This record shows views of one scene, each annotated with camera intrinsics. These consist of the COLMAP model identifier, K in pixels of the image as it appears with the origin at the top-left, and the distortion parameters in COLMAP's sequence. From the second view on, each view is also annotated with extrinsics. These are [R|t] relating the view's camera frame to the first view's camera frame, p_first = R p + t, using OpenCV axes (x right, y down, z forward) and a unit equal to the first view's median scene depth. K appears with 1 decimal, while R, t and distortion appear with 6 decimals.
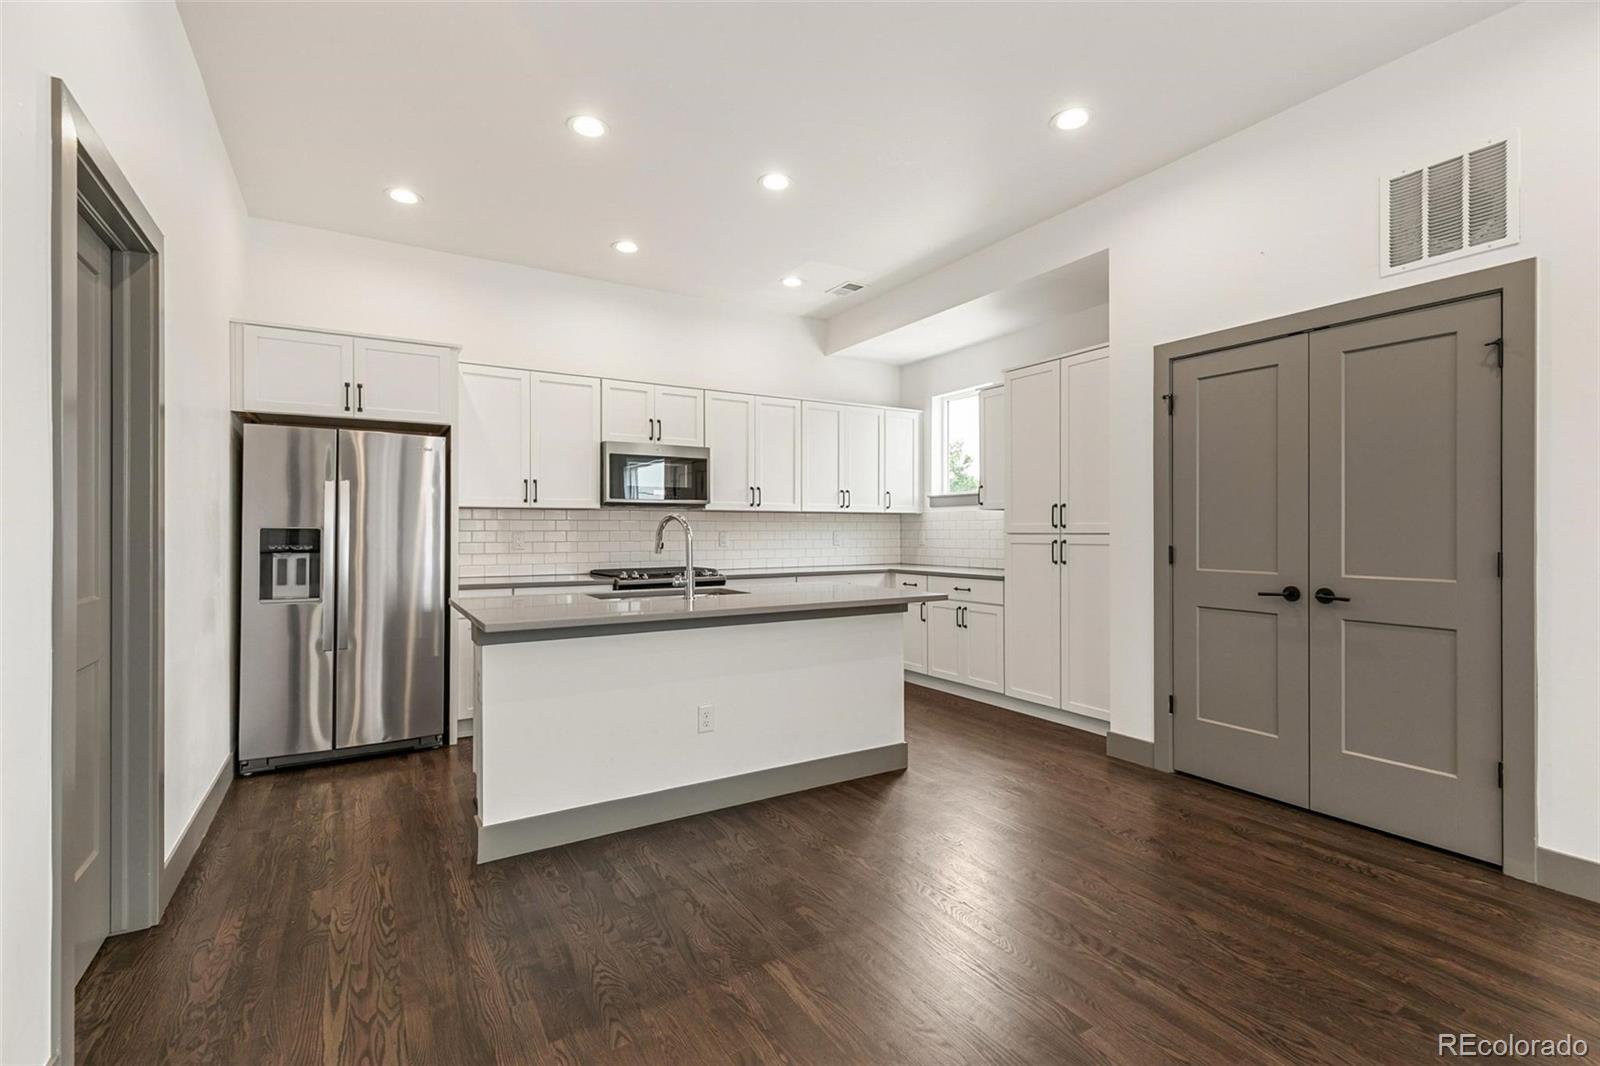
lens RADIAL K [[733.4, 0, 796.2], [0, 733.4, 527.7], [0, 0, 1]] dist [0.008866, -0.000795]
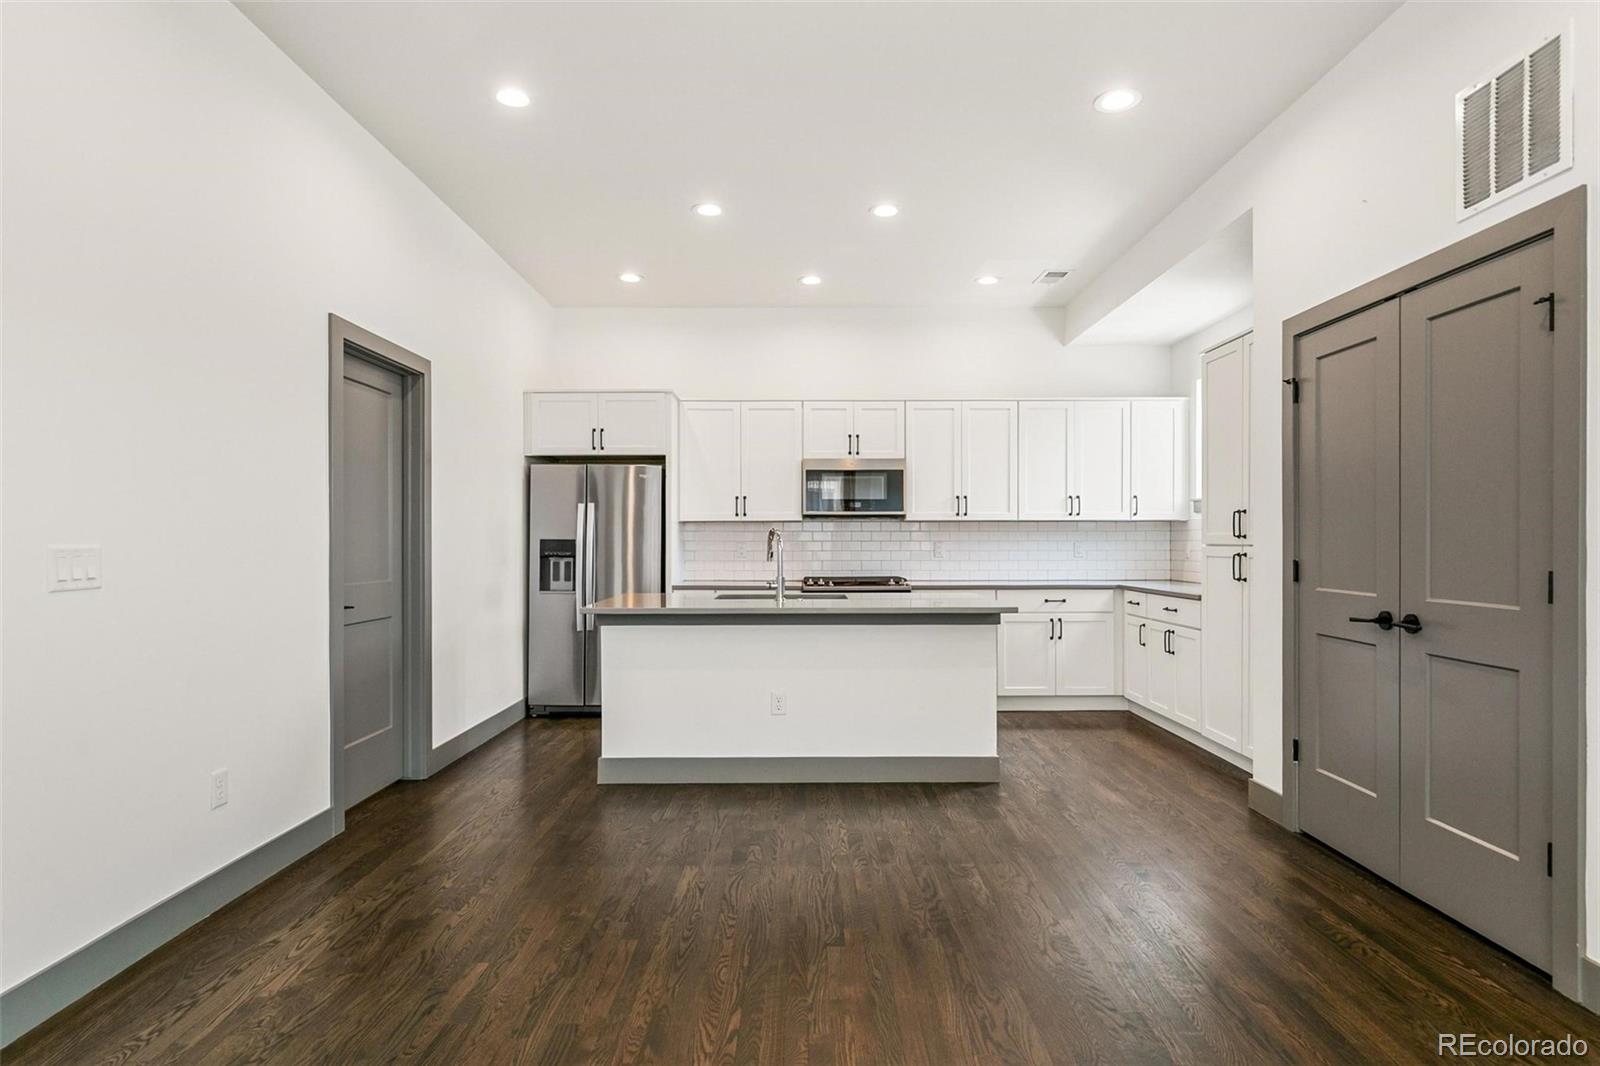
lens RADIAL K [[857.0, 0, 786.7], [0, 857.0, 540.1], [0, 0, 1]] dist [0.000628, 0.000896]
pose [[0.849386, 0.000110, -0.527773, 0.487694], [0.002443, 0.999988, 0.004139, -0.003149], [0.527767, -0.004805, 0.849375, -0.118486]]
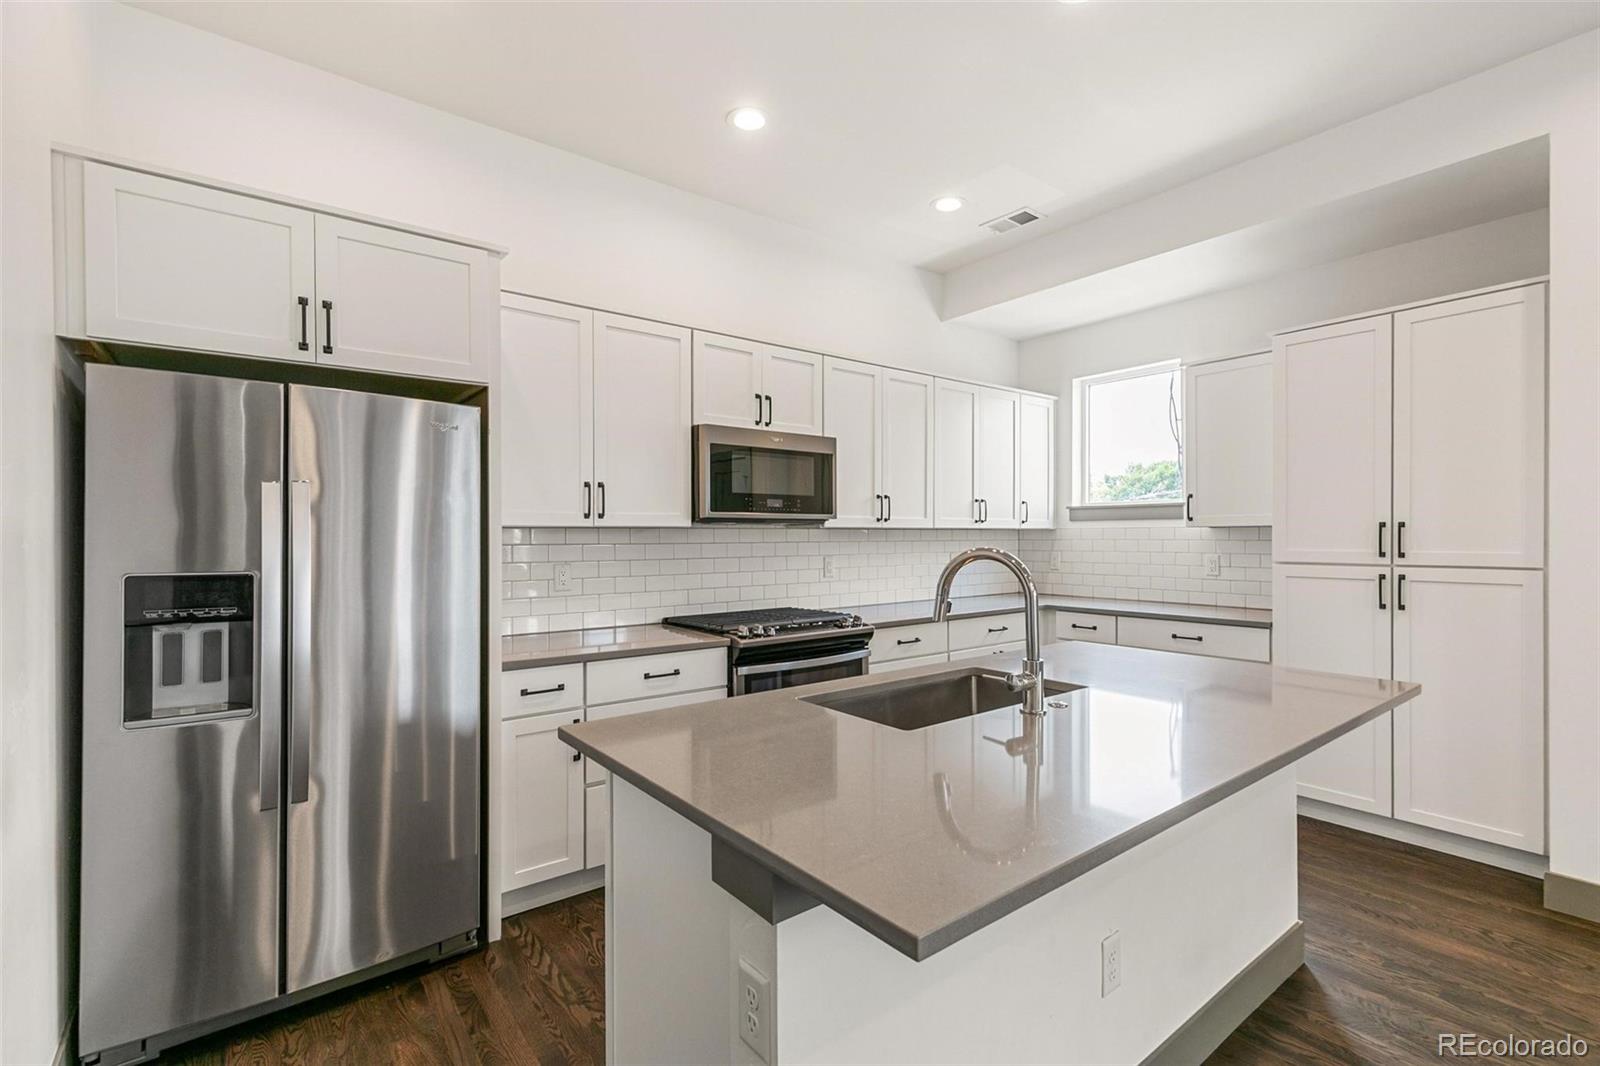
lens RADIAL K [[733.4, 0, 799.4], [0, 733.4, 536.4], [0, 0, 1]] dist [0.008866, -0.000795]
pose [[0.992211, -0.001594, 0.124557, -0.319205], [0.000819, 0.999980, 0.006276, -0.027388], [-0.124564, -0.006125, 0.992193, 0.424316]]
